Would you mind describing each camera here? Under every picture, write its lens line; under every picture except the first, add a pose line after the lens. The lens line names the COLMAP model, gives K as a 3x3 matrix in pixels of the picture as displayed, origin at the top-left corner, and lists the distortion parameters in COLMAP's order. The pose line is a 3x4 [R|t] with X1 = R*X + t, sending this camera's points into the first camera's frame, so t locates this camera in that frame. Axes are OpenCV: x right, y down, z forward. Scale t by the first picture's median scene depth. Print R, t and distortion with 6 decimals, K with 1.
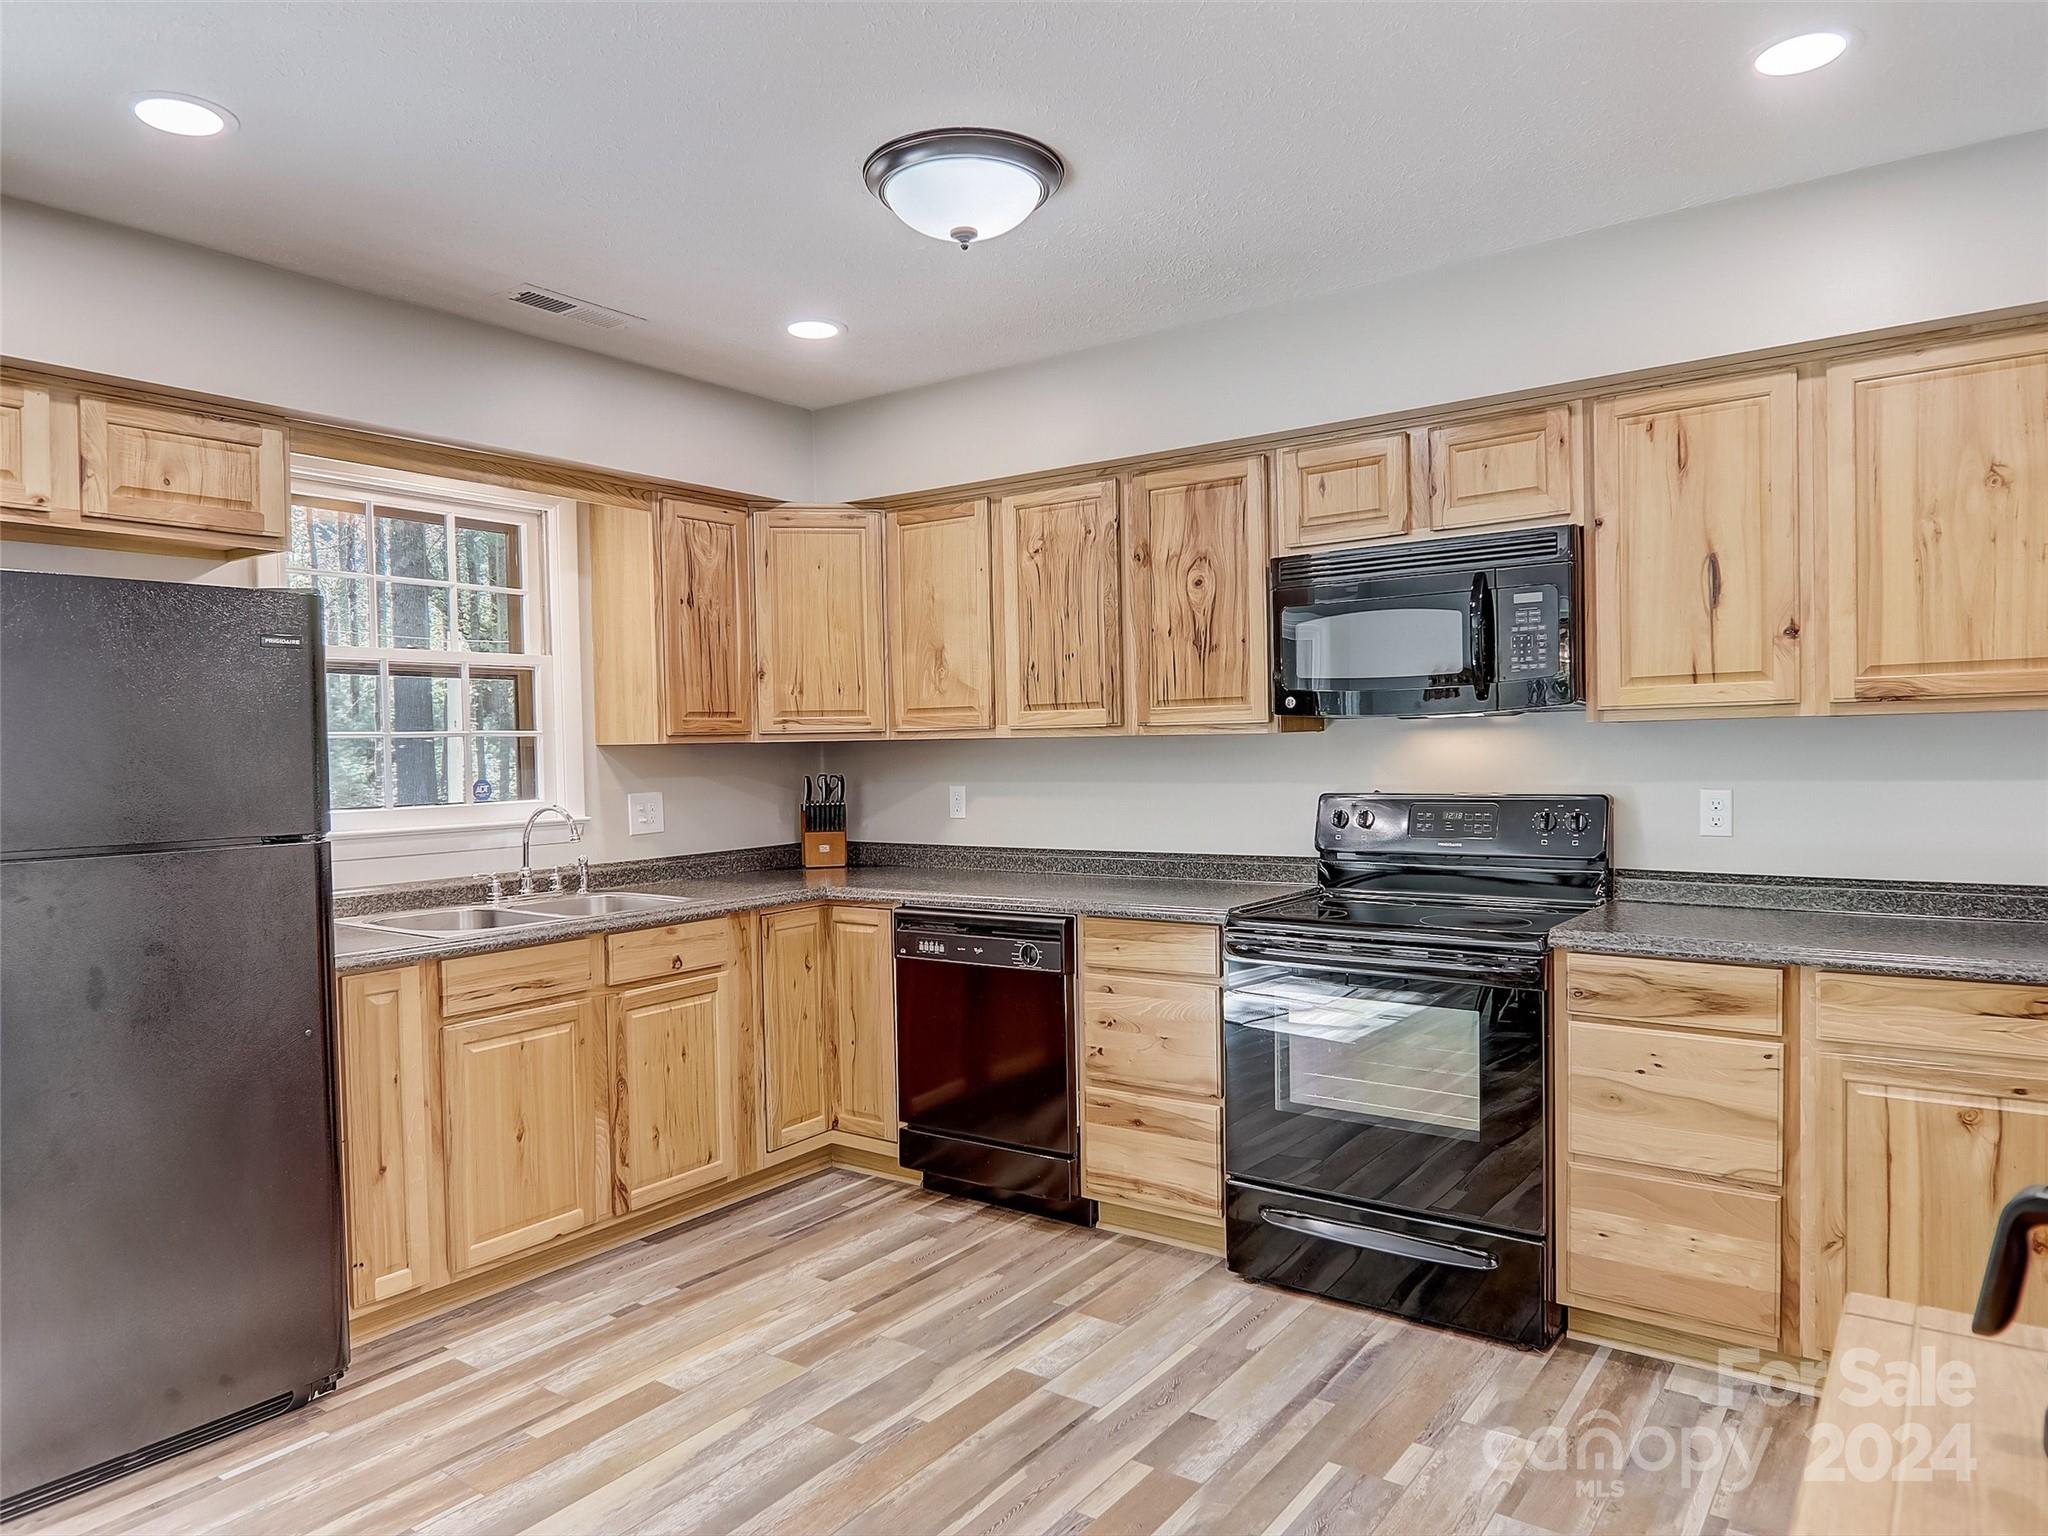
lens RADIAL K [[1337.5, 0, 1024.0], [0, 1337.5, 768.0], [0, 0, 1]] dist [-0.002813, -0.002098]
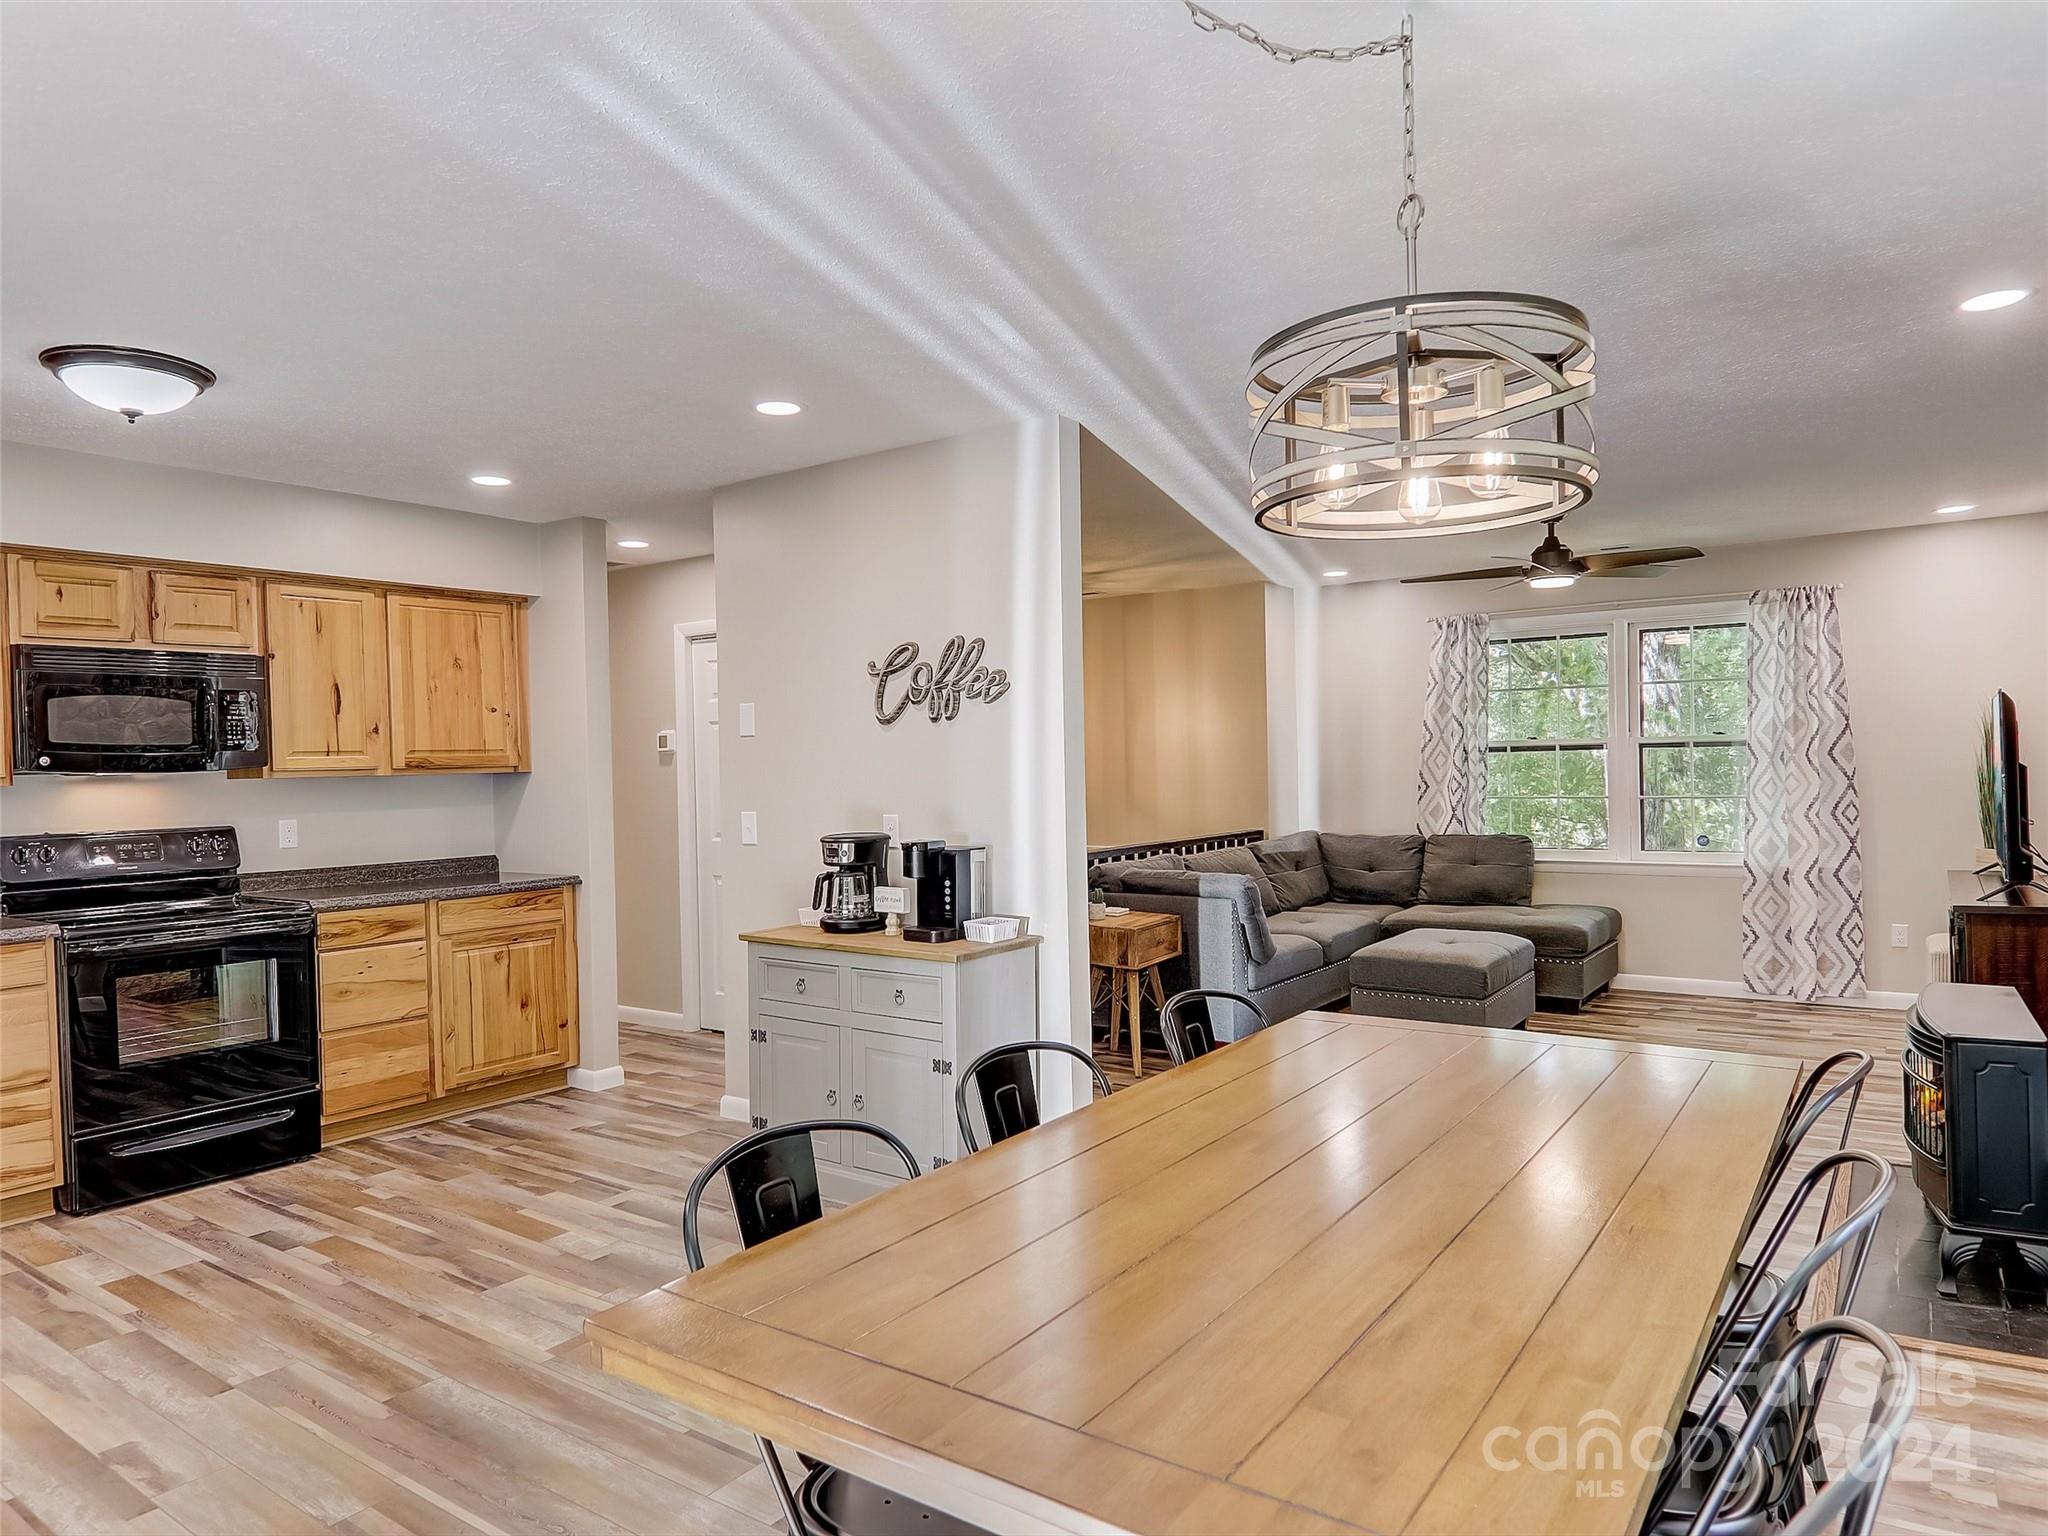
lens RADIAL K [[1297.0, 0, 1024.0], [0, 1297.0, 768.0], [0, 0, 1]] dist [-0.004246, -0.003789]
pose [[-0.016848, 0.017399, 0.999707, -1.223697], [0.043472, 0.998916, -0.016652, 0.019652], [-0.998913, 0.043178, -0.017586, 0.127448]]
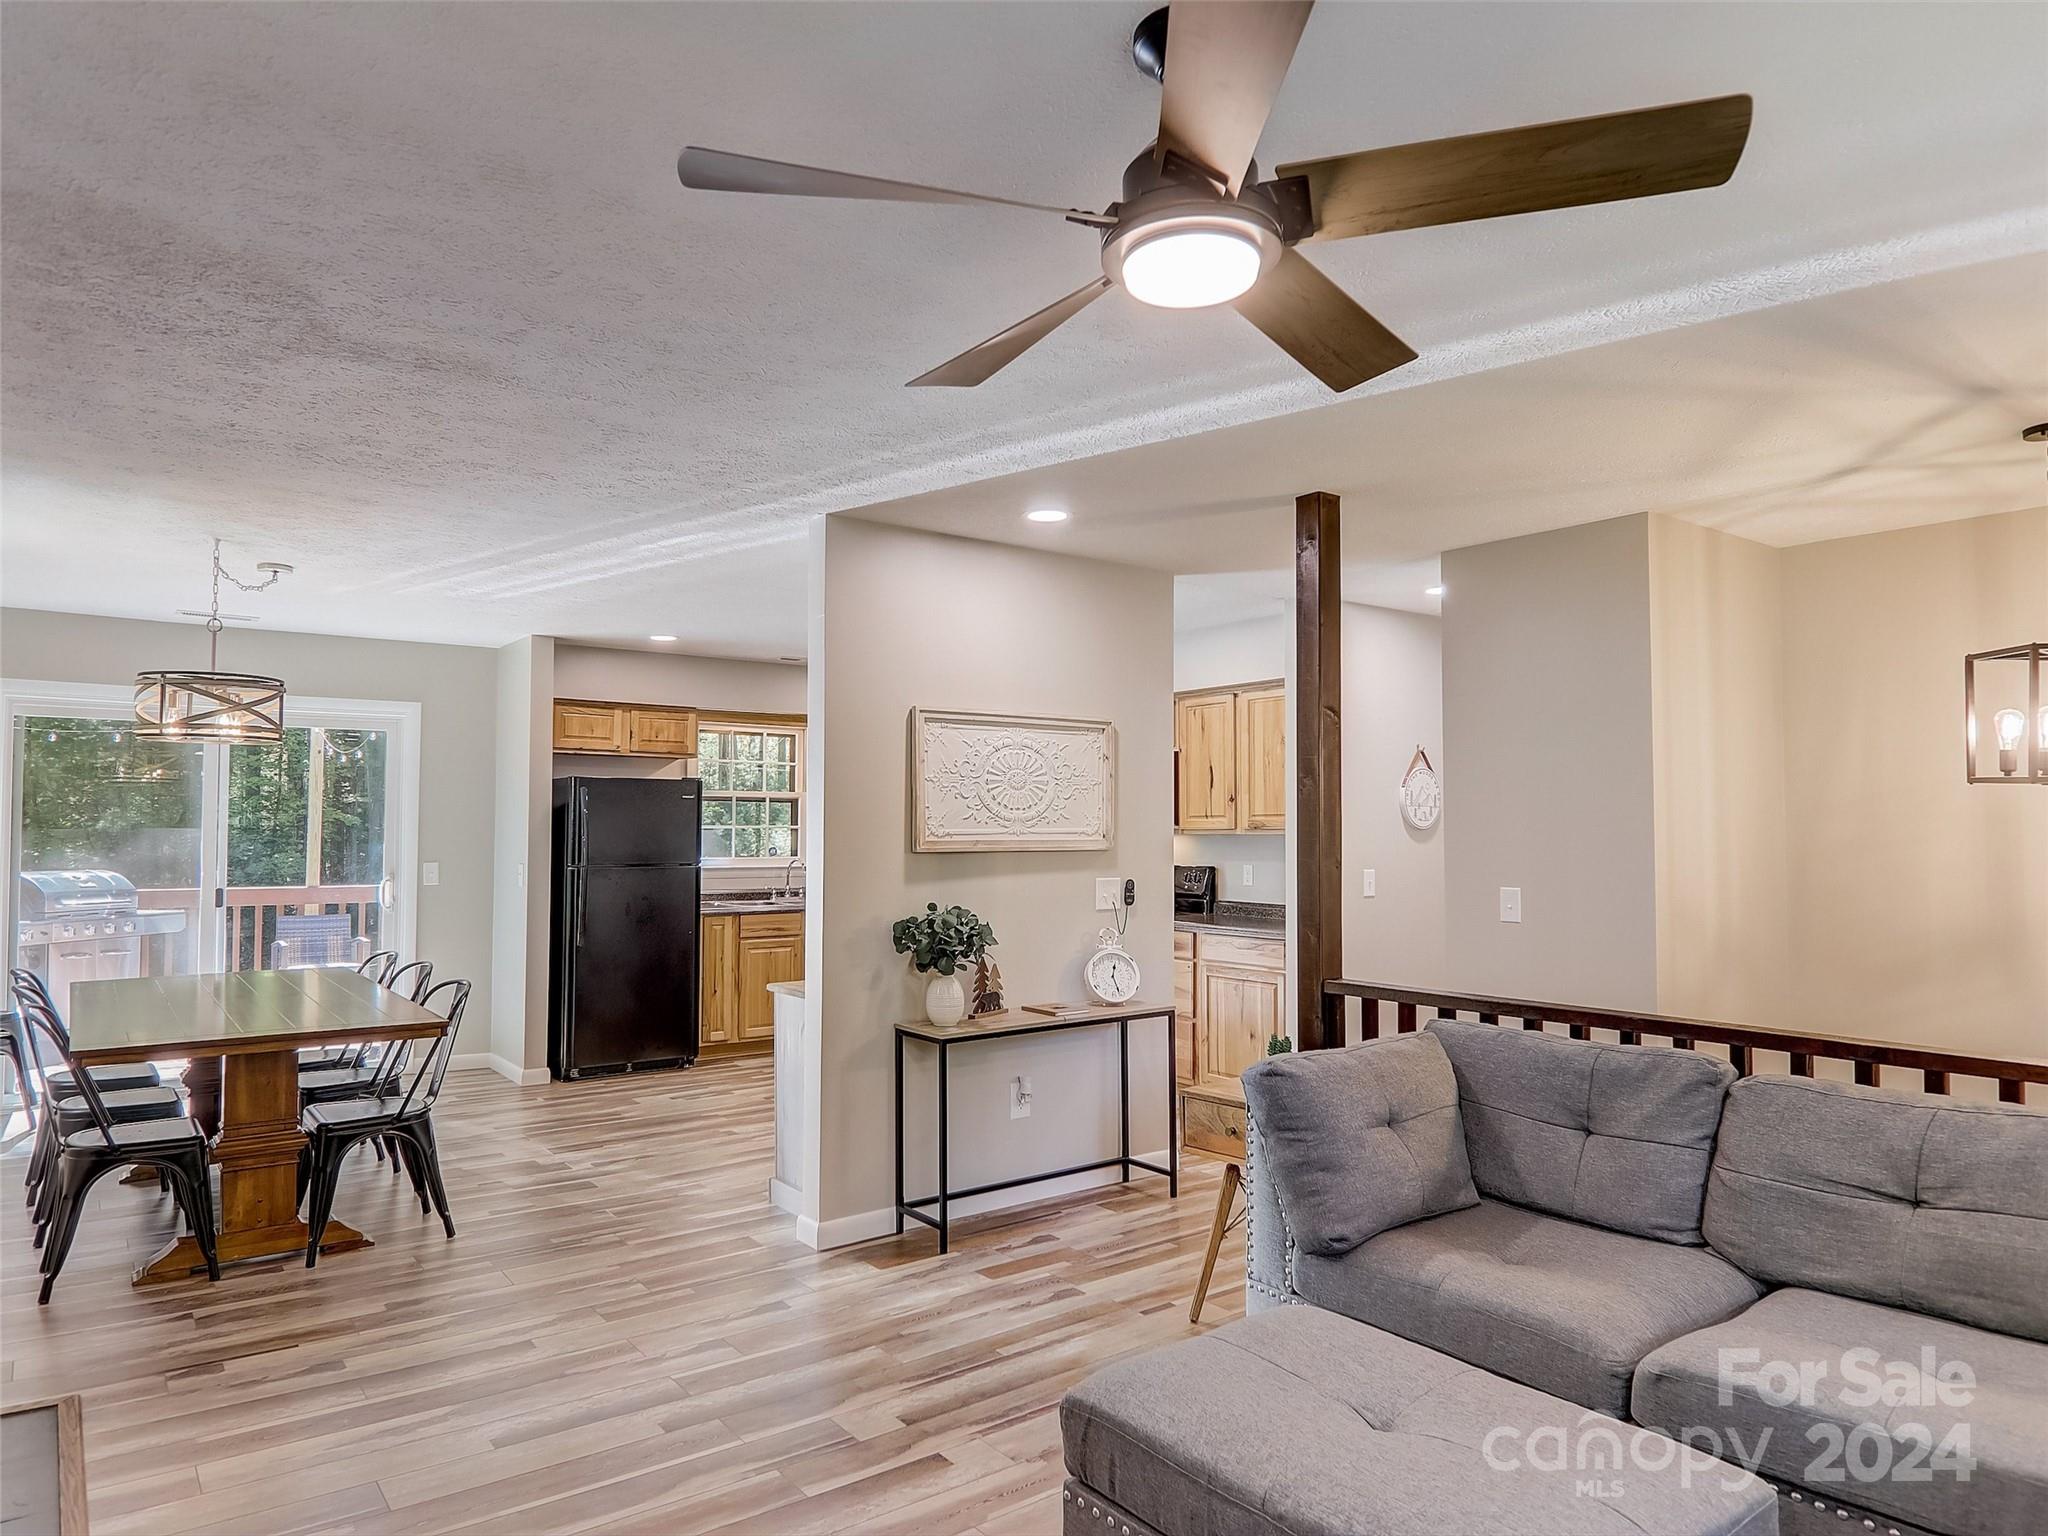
lens RADIAL K [[1283.8, 0, 1024.0], [0, 1283.8, 768.0], [0, 0, 1]] dist [0.005078, 0.000919]
pose [[0.953833, 0.007561, -0.300243, 0.899224], [-0.027726, 0.997631, -0.062956, -0.000663], [0.299056, 0.068374, 0.951783, -1.324380]]
